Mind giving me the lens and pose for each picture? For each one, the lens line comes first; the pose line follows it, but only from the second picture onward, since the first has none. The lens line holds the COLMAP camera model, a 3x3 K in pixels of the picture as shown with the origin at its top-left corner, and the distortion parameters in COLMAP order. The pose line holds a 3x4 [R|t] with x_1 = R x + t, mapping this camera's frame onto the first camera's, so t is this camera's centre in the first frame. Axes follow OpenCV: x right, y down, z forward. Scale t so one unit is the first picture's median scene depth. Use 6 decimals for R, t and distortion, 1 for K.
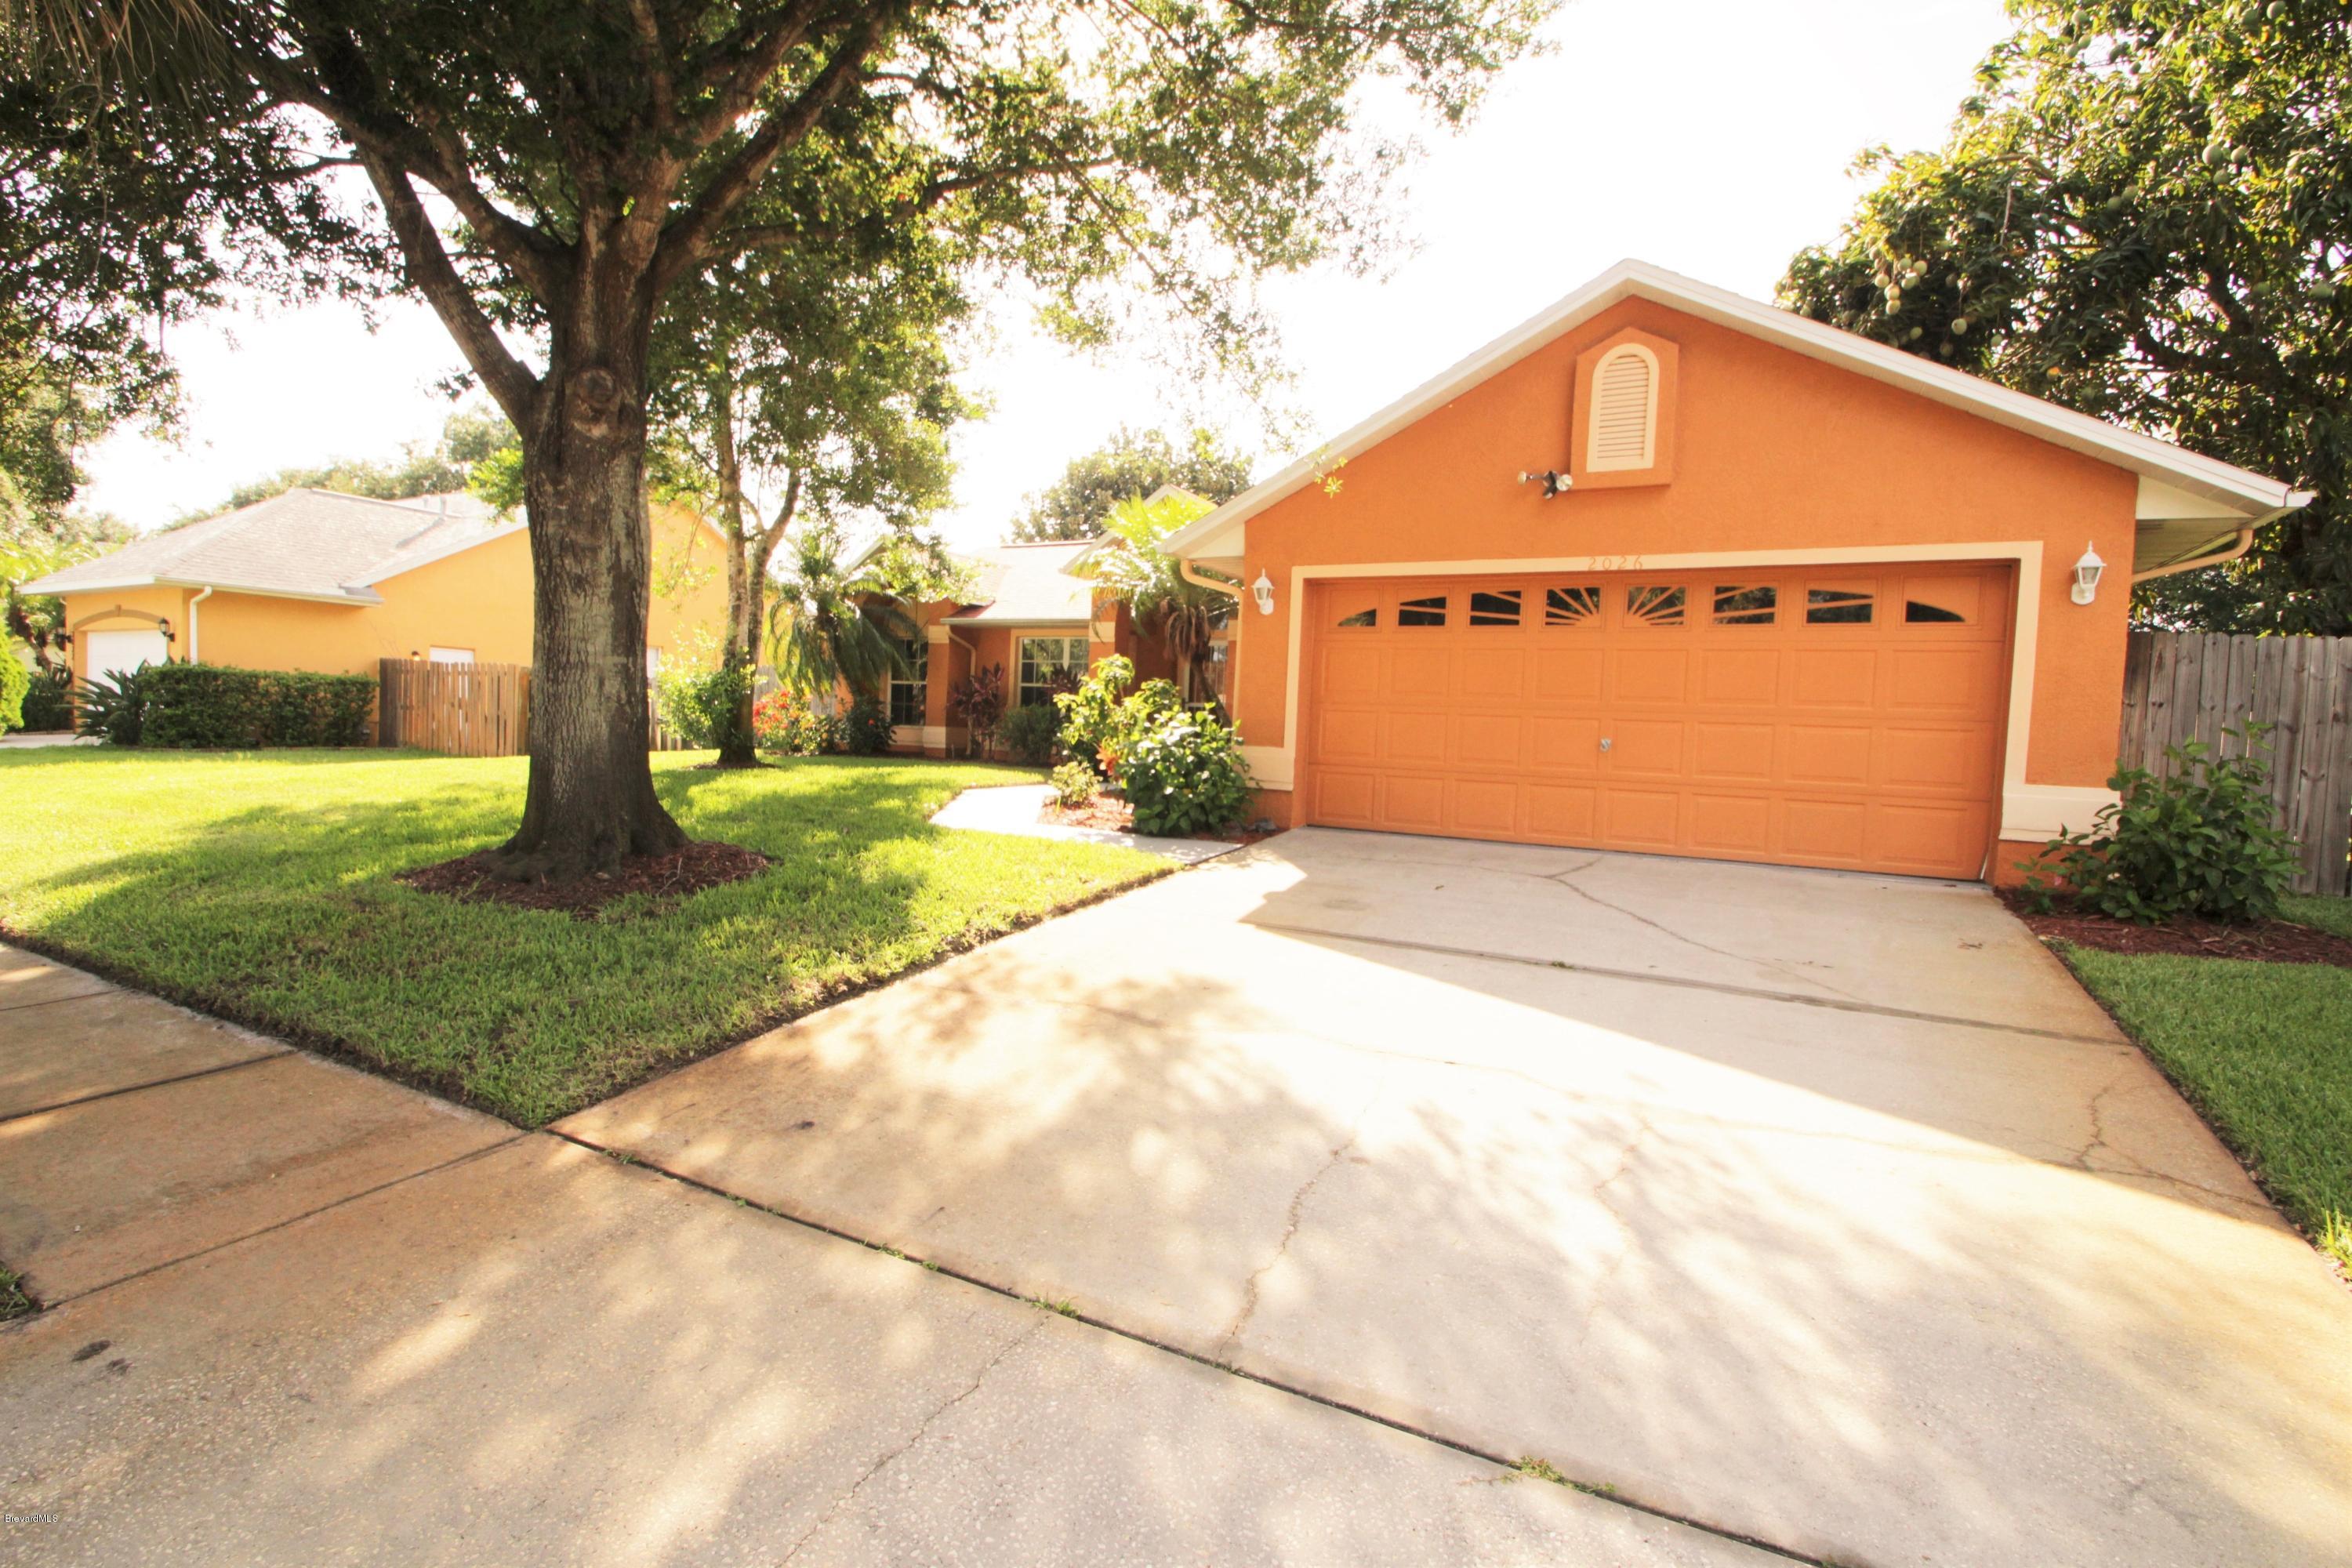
lens RADIAL K [[1078.0, 0, 1179.2], [0, 1078.0, 774.7], [0, 0, 1]] dist [-0.000292, -0.000211]
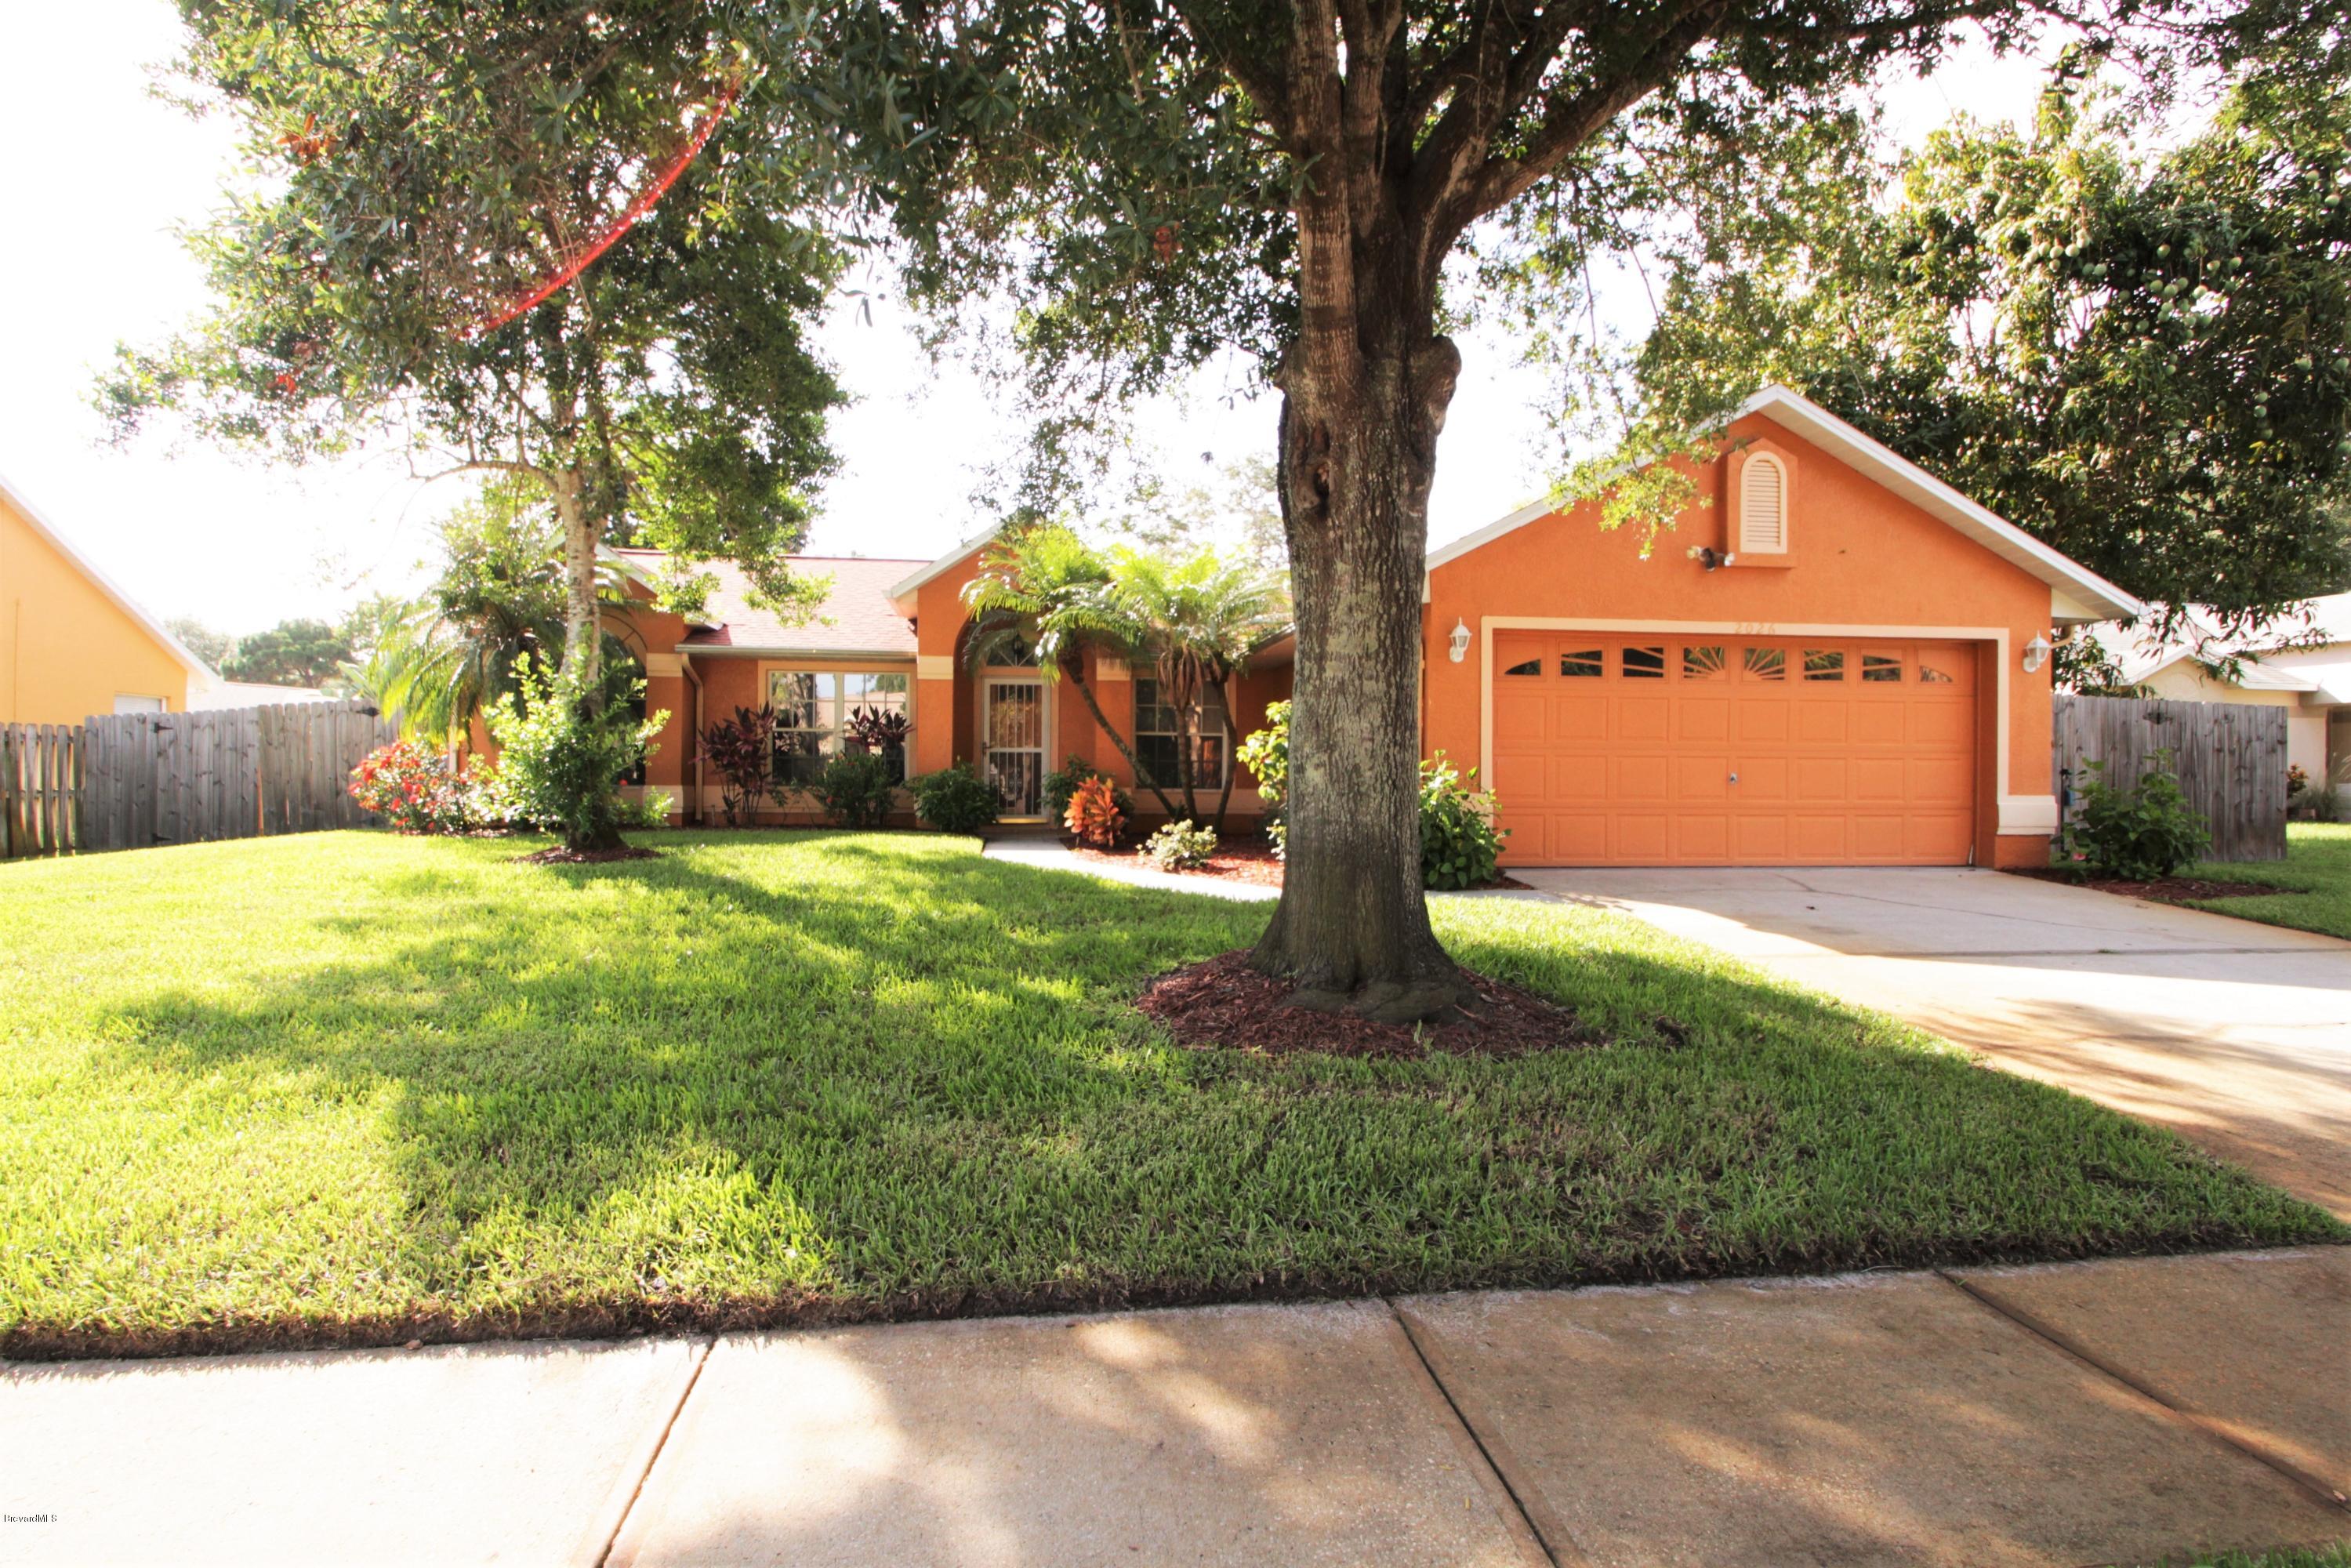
lens RADIAL K [[1111.4, 0, 1160.8], [0, 1111.4, 784.4], [0, 0, 1]] dist [-0.004879, -0.000491]
pose [[0.831123, -0.041124, 0.554566, -0.836565], [0.053334, 0.998559, -0.005882, -0.048974], [-0.553525, 0.034466, 0.832119, 0.331954]]
